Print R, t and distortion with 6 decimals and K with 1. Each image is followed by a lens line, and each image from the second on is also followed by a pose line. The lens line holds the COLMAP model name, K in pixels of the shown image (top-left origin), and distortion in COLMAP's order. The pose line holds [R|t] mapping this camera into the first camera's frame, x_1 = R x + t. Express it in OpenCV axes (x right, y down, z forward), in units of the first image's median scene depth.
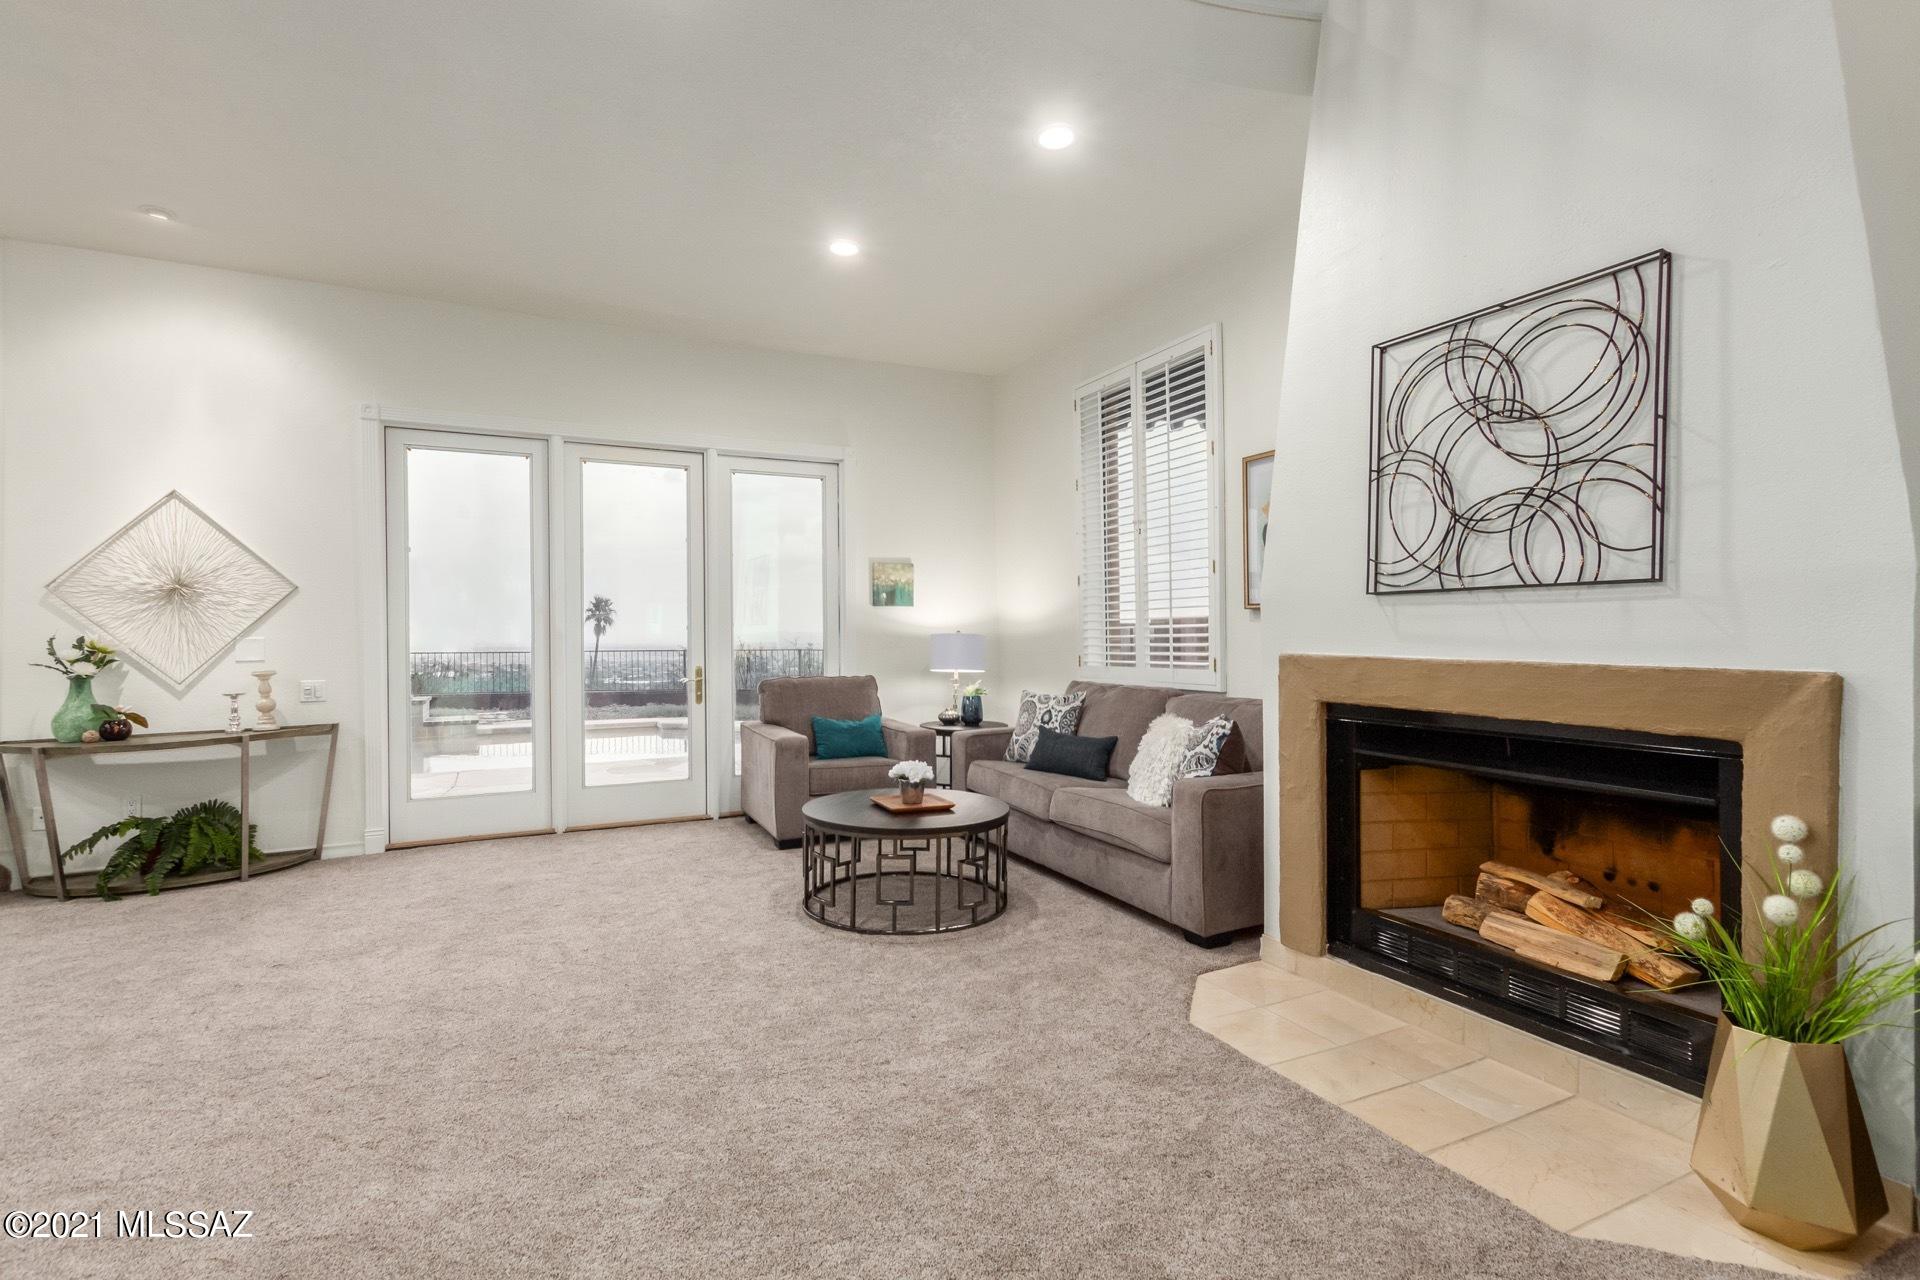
lens RADIAL K [[881.4, 0, 960.0], [0, 881.4, 640.0], [0, 0, 1]] dist [-0.000918, -0.000047]
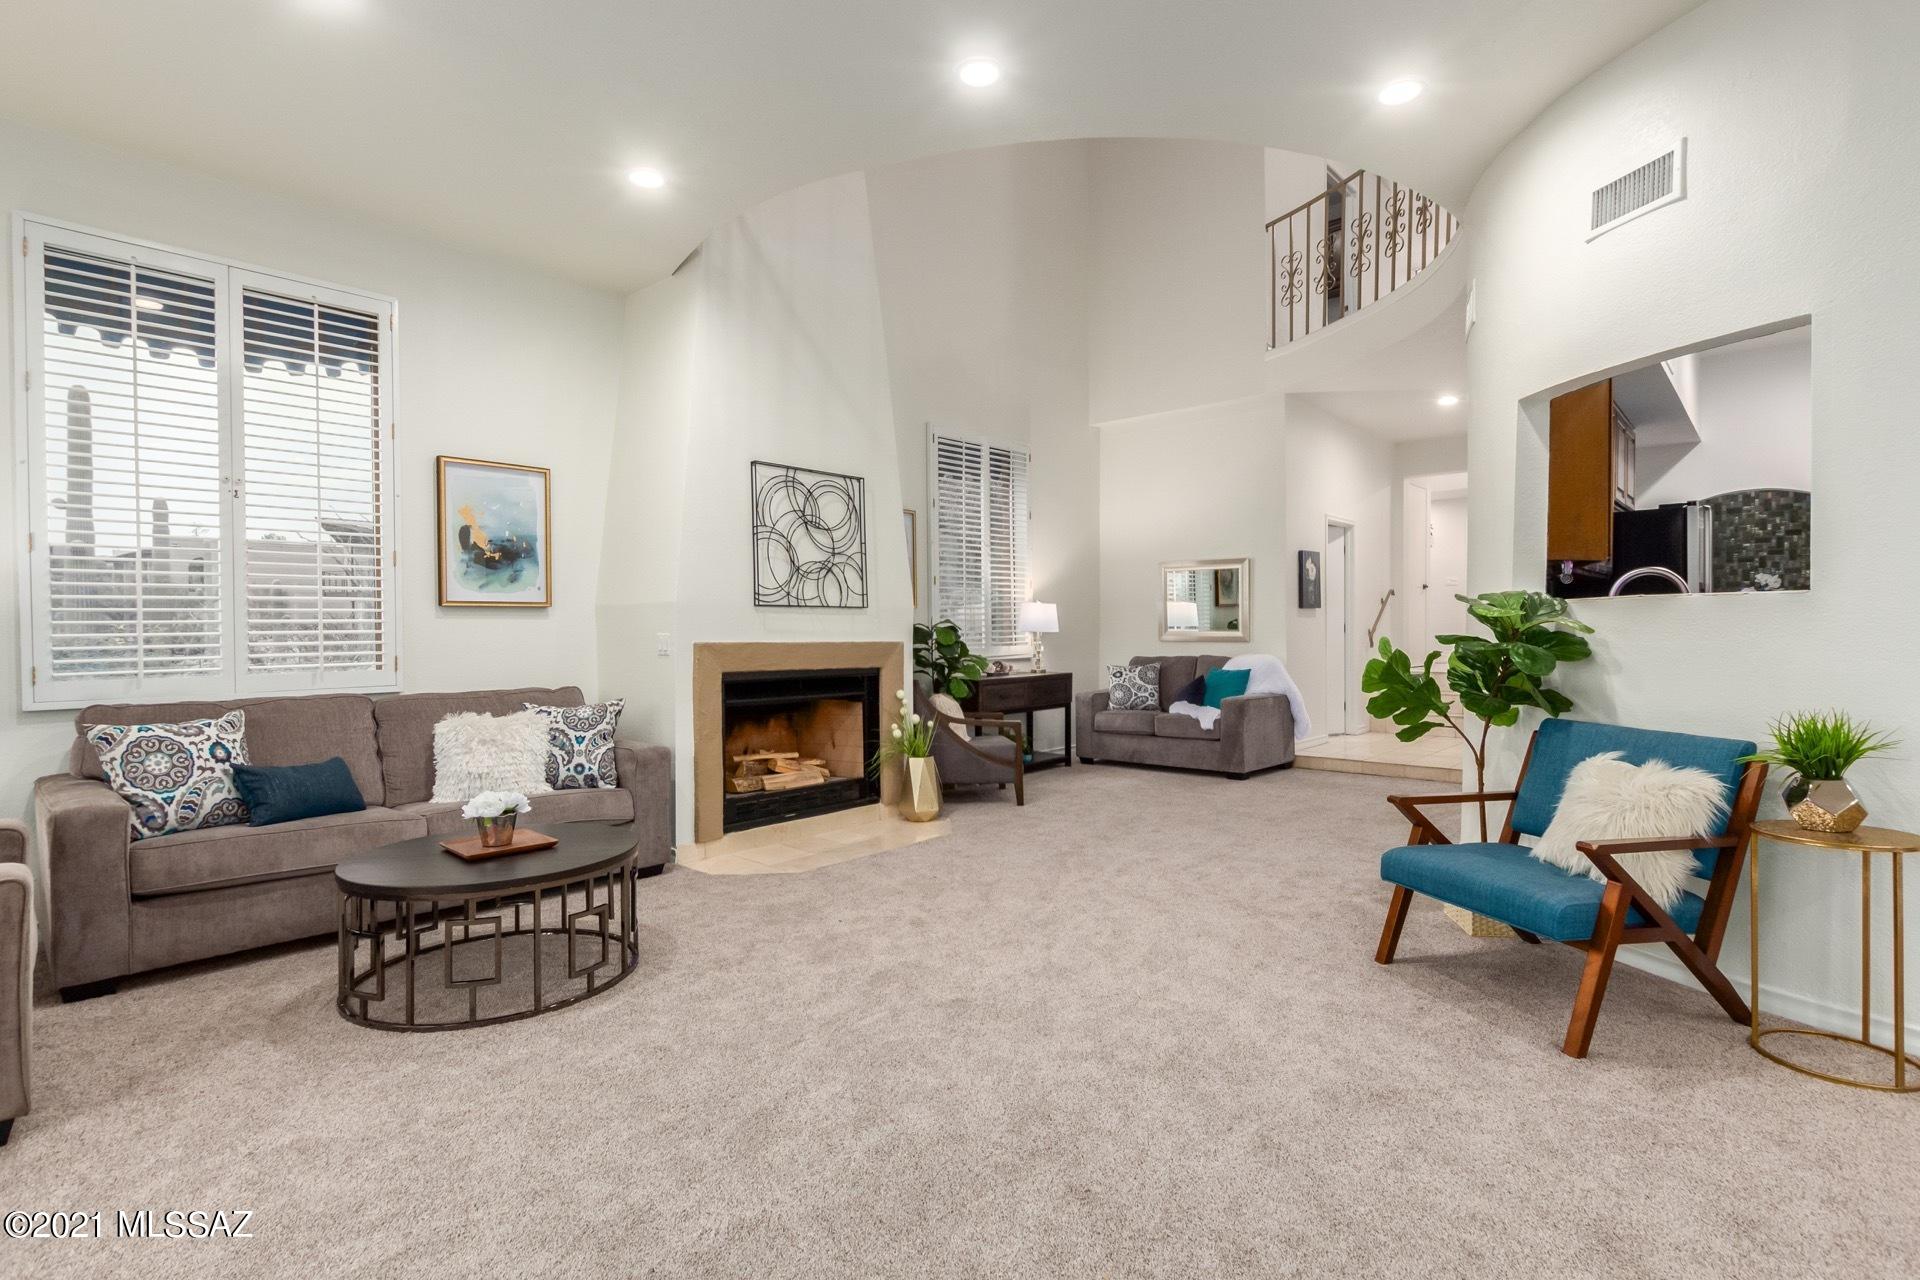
lens RADIAL K [[903.8, 0, 960.0], [0, 903.8, 640.0], [0, 0, 1]] dist [0.001488, 0.000071]
pose [[-0.349525, -0.004012, 0.936919, -1.027360], [0.012771, 0.999878, 0.009046, 0.003184], [-0.936840, 0.015127, -0.349431, 0.972691]]
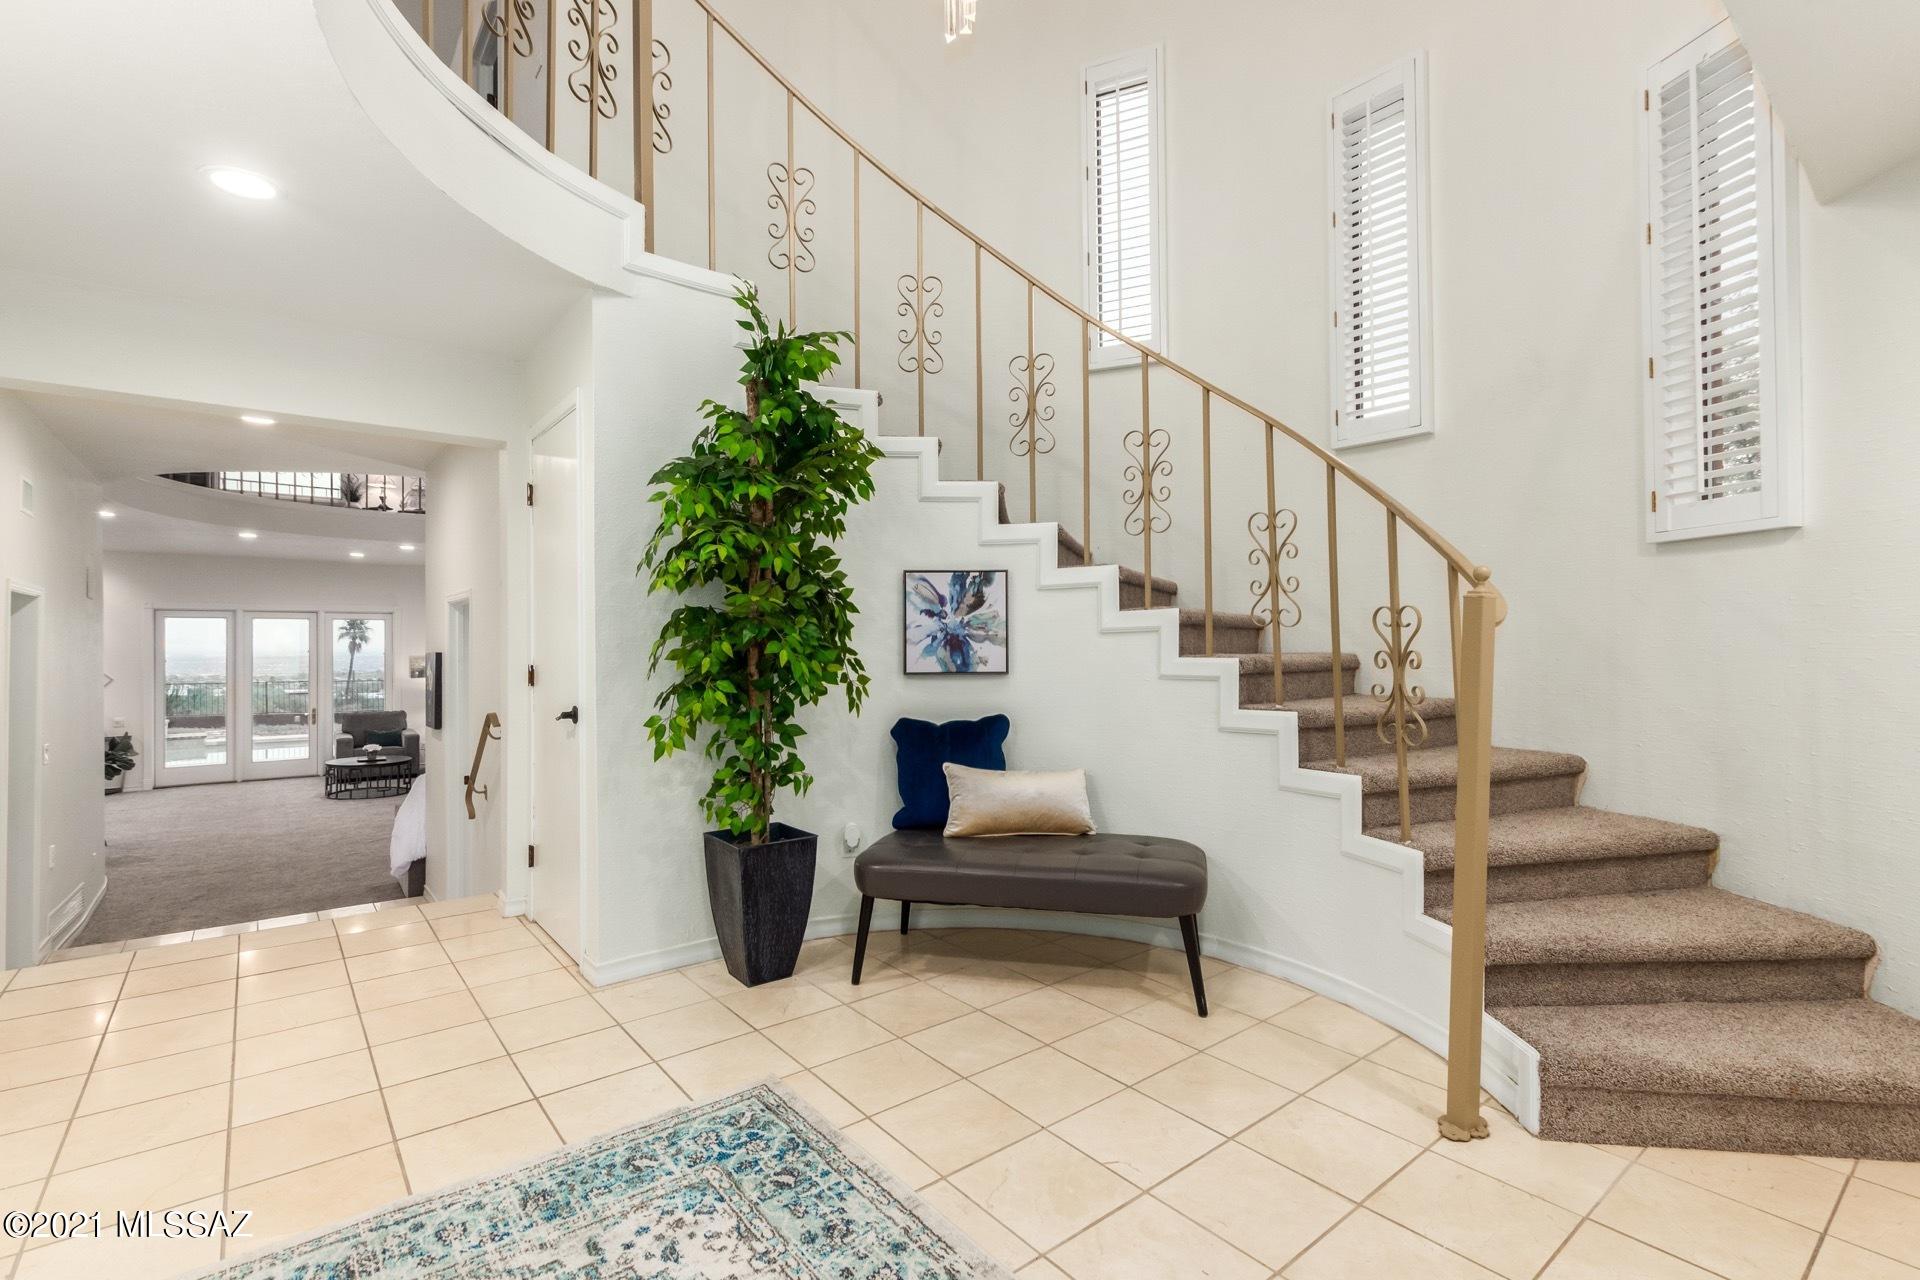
lens RADIAL K [[869.2, 0, 950.4], [0, 869.2, 640.3], [0, 0, 1]] dist [0.004083, 0.000141]
pose [[0.980662, 0.004848, 0.195648, 1.345060], [-0.002537, 0.999924, -0.012059, -0.186799], [-0.195691, 0.011329, 0.980600, -2.340478]]
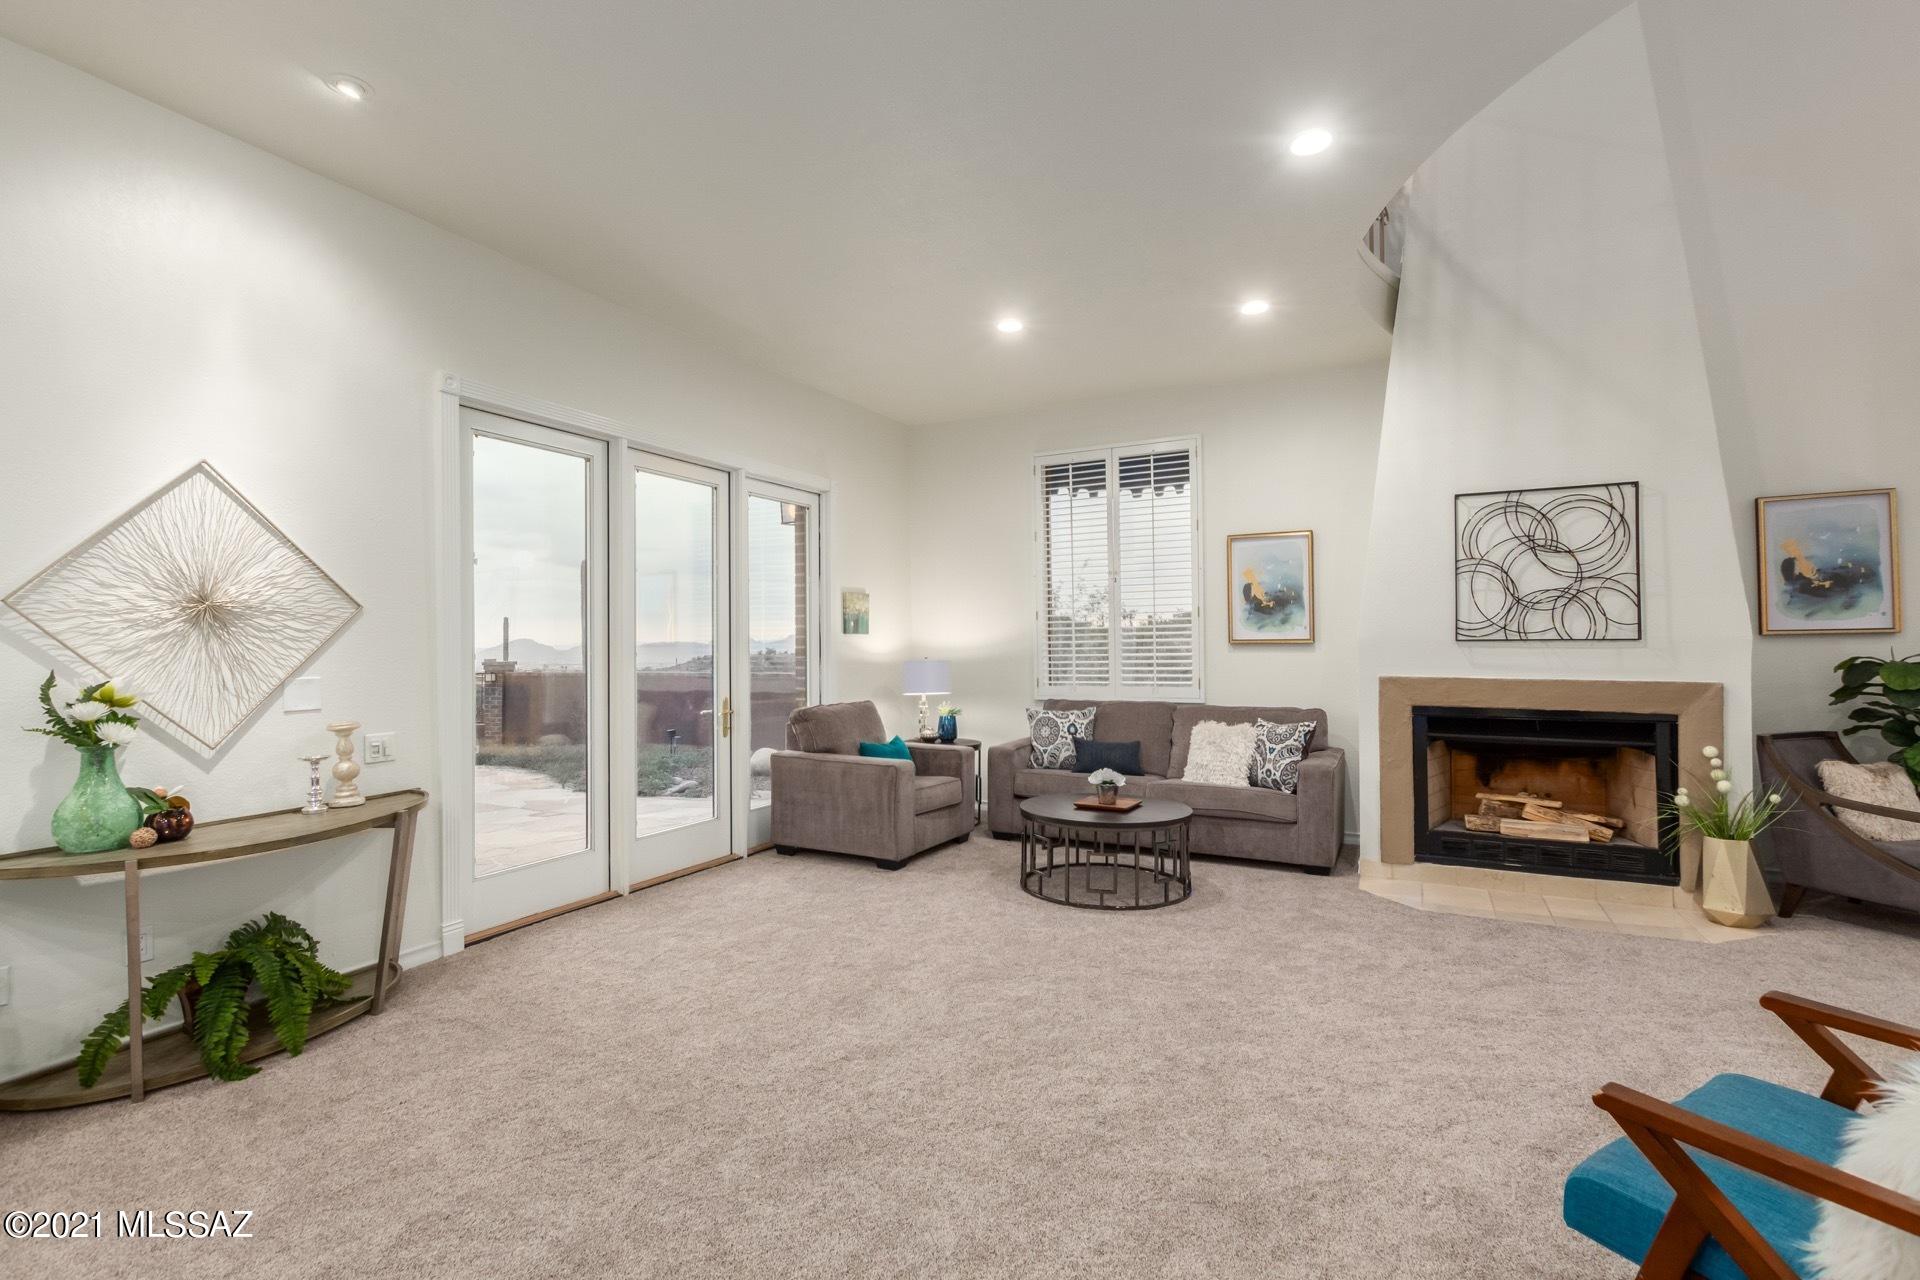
lens RADIAL K [[869.2, 0, 950.4], [0, 869.2, 640.3], [0, 0, 1]] dist [0.004083, 0.000141]
pose [[0.812421, 0.004638, 0.583053, -1.016882], [0.004939, 0.999878, -0.014836, -0.025557], [-0.583050, 0.014932, 0.812299, 0.162321]]
